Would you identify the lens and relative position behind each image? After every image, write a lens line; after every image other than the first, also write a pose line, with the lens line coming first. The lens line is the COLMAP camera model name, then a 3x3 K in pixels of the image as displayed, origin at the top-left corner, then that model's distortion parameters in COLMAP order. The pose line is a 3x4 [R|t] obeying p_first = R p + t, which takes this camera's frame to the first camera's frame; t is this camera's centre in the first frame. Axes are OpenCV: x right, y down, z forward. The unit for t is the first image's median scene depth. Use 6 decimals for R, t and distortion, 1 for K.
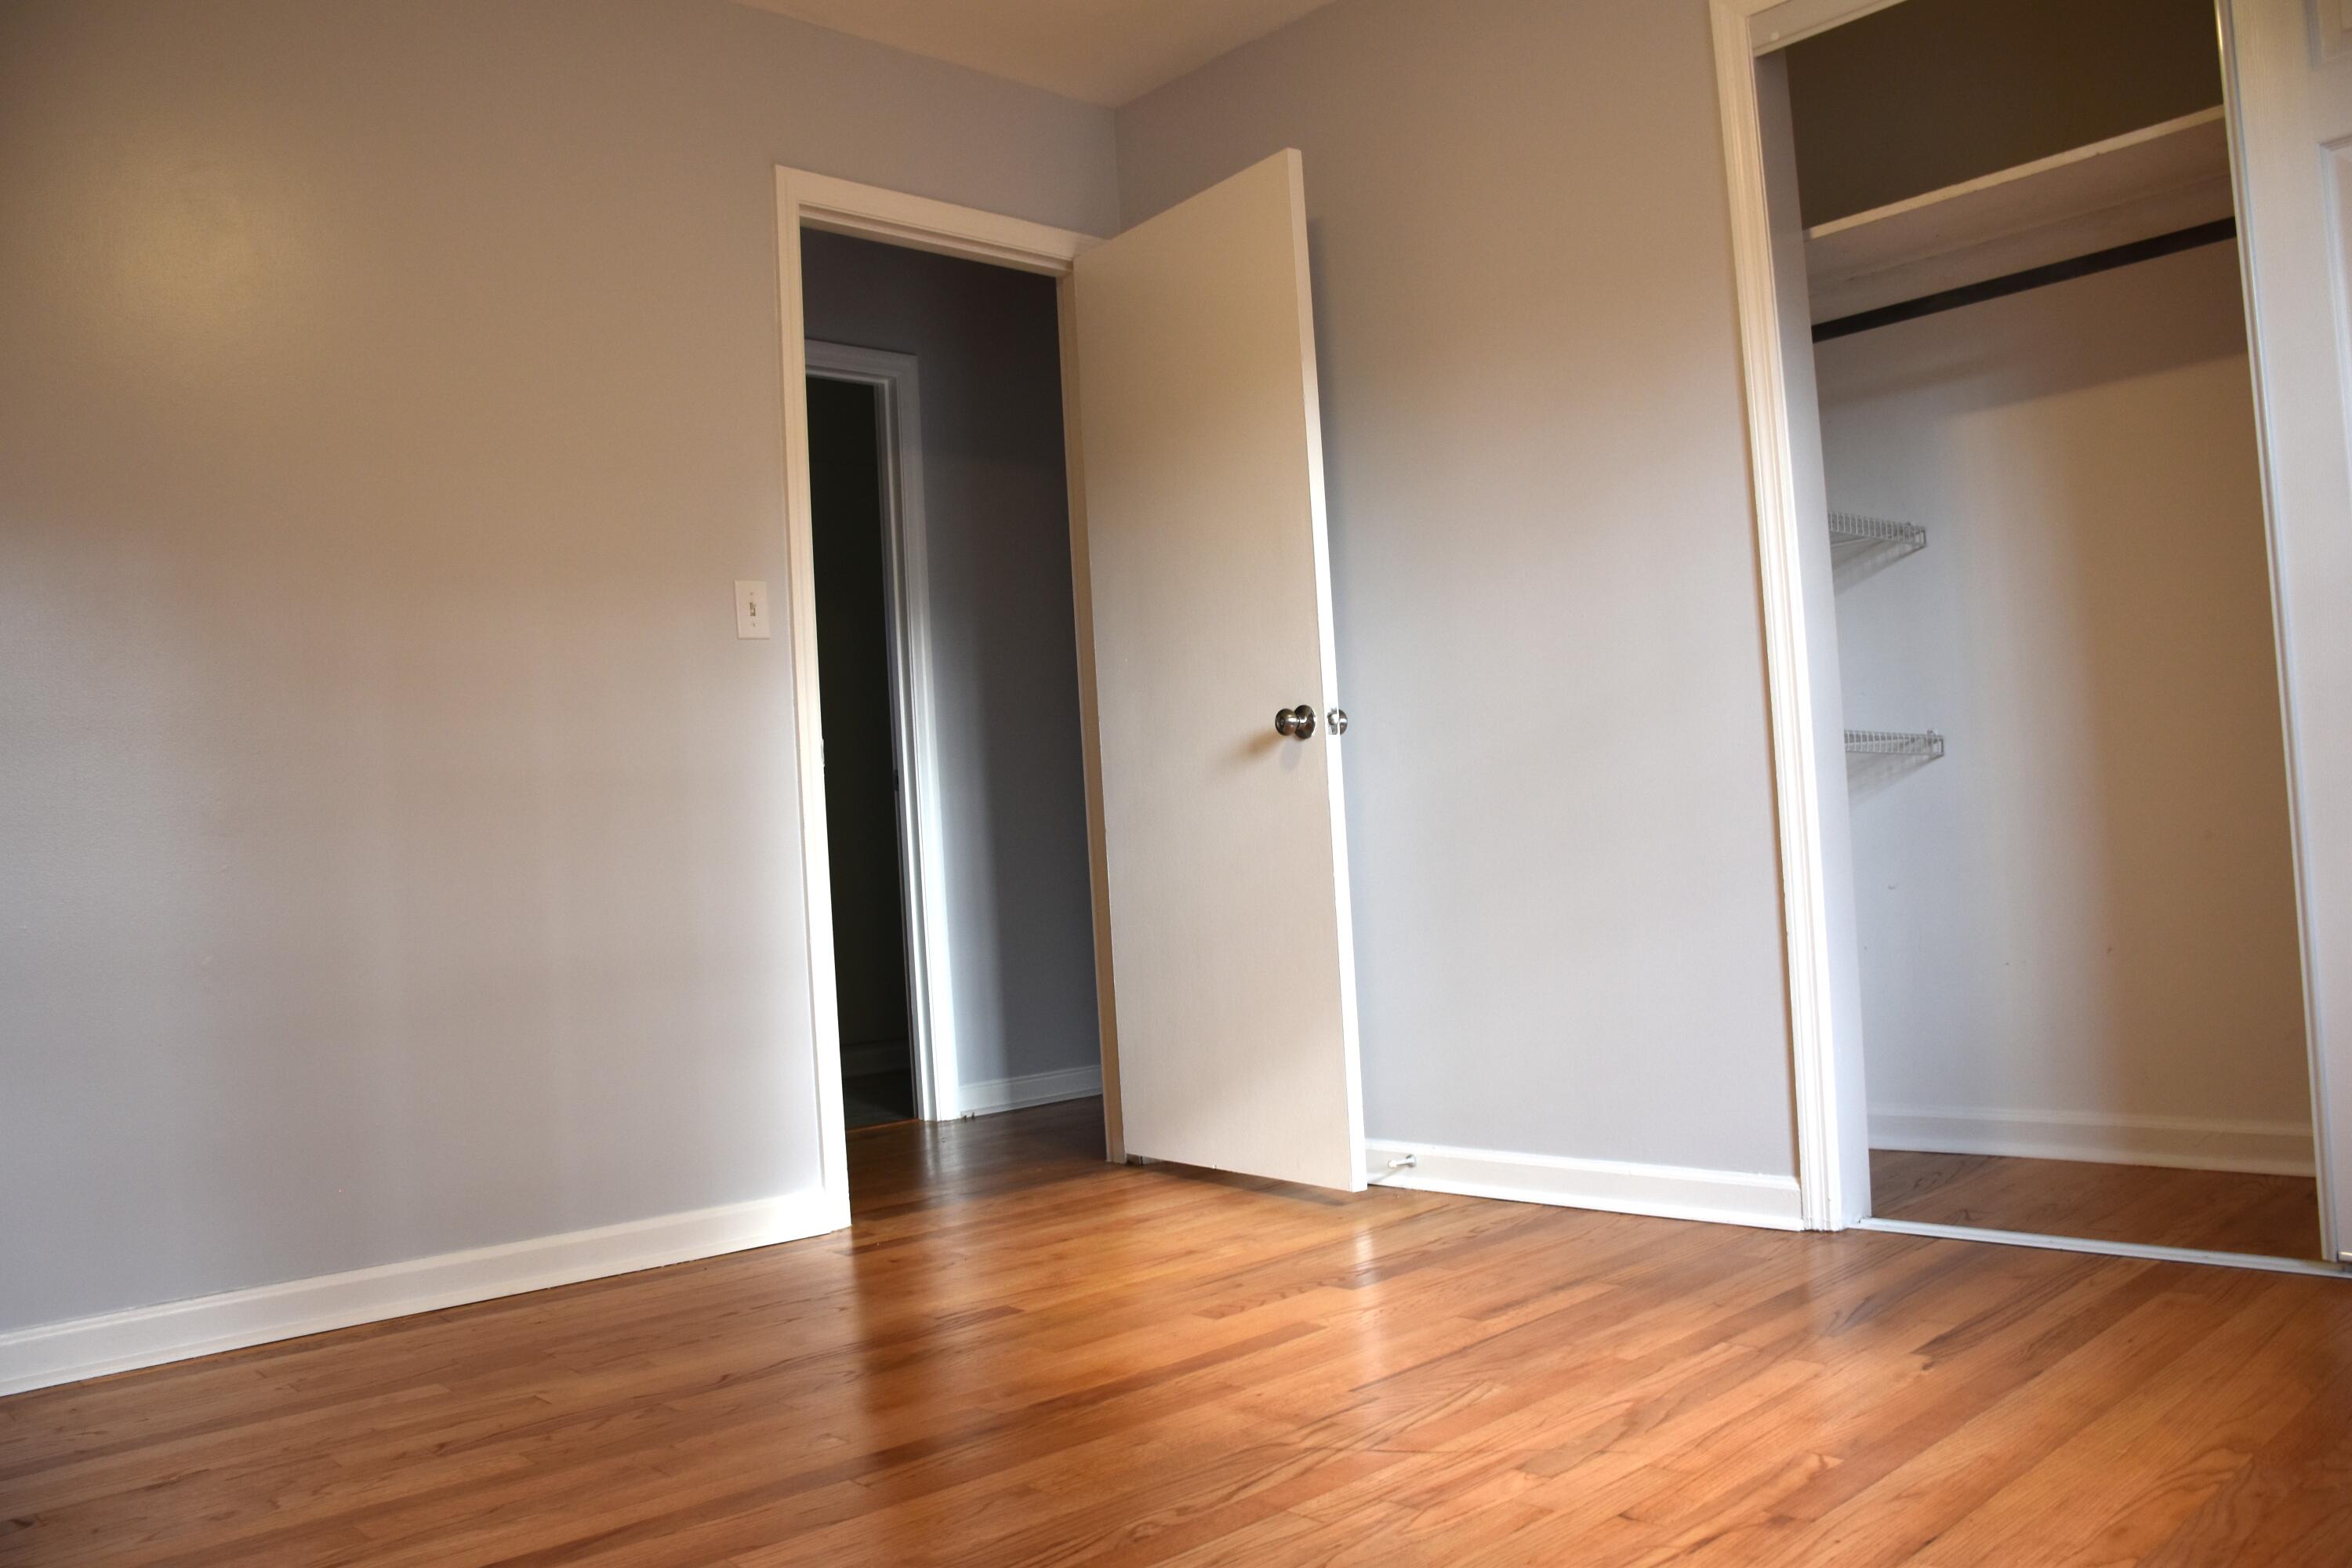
lens RADIAL K [[1842.4, 0, 1176.0], [0, 1842.4, 784.0], [0, 0, 1]] dist [-0.031516, -0.001174]
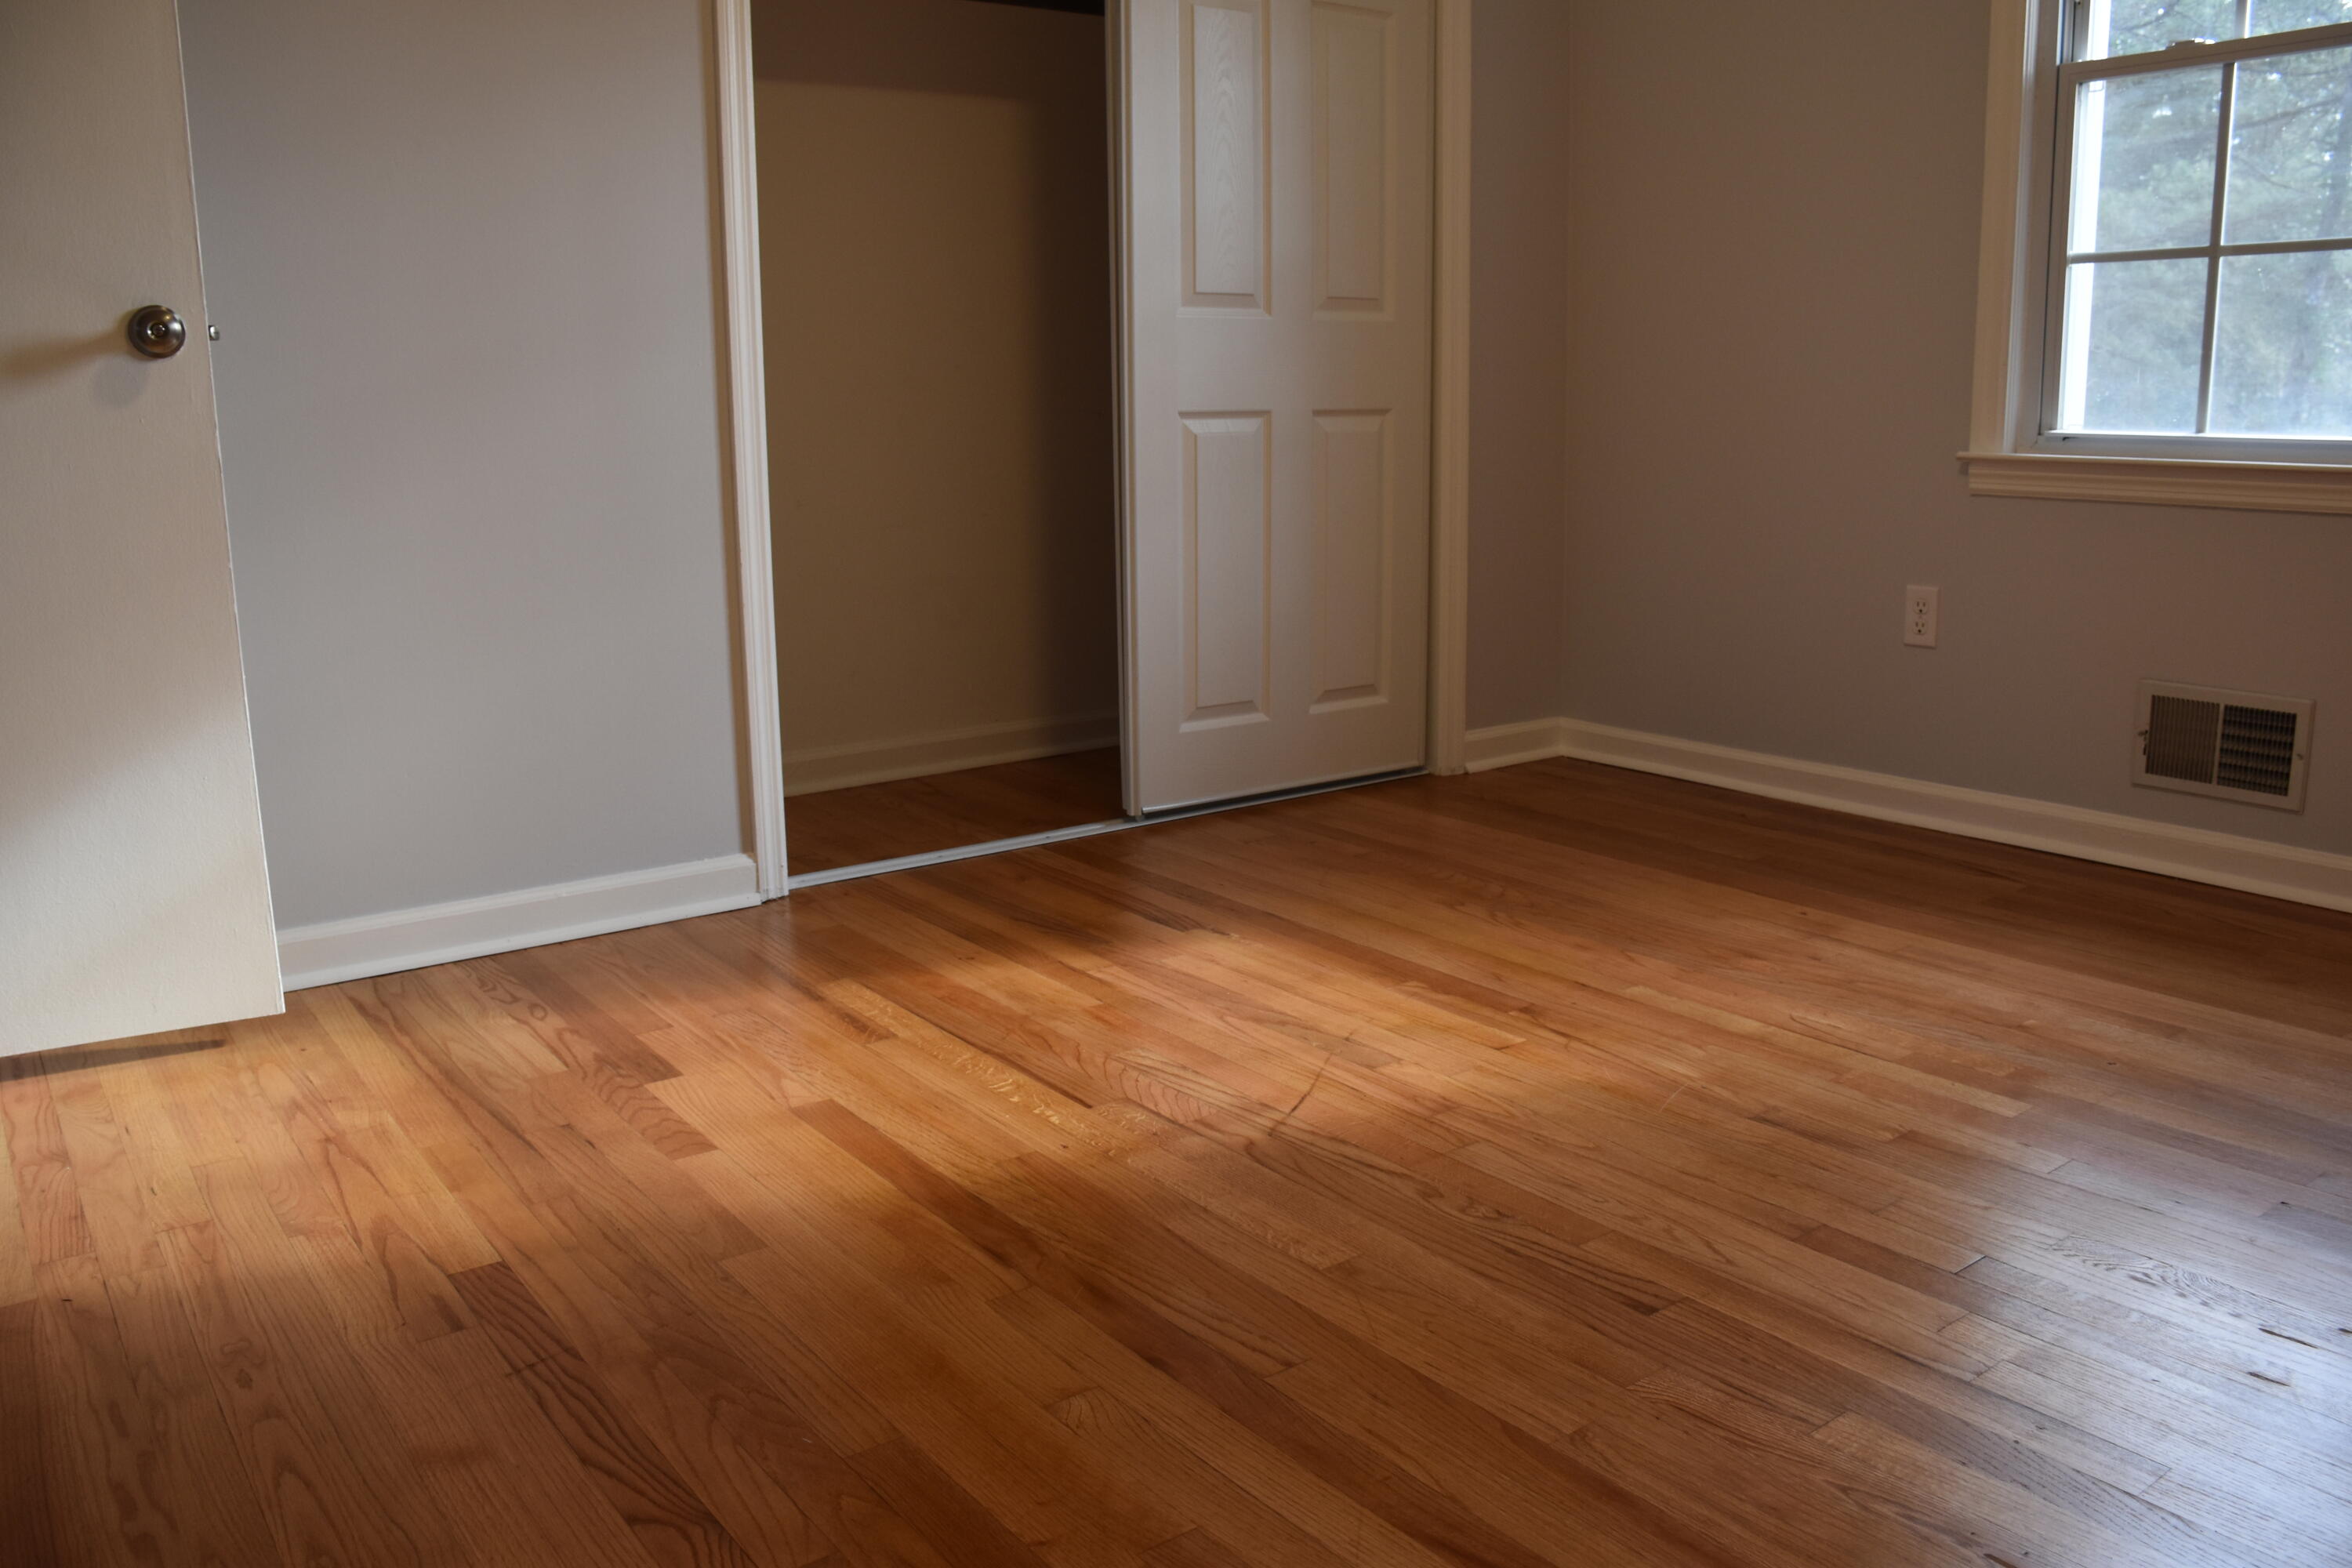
lens RADIAL K [[1790.6, 0, 1176.0], [0, 1790.6, 784.0], [0, 0, 1]] dist [-0.097338, 0.006782]
pose [[0.105248, -0.143734, 0.984004, -0.804222], [-0.034708, 0.988366, 0.148083, 0.032058], [-0.993840, -0.049739, 0.099035, 0.908718]]
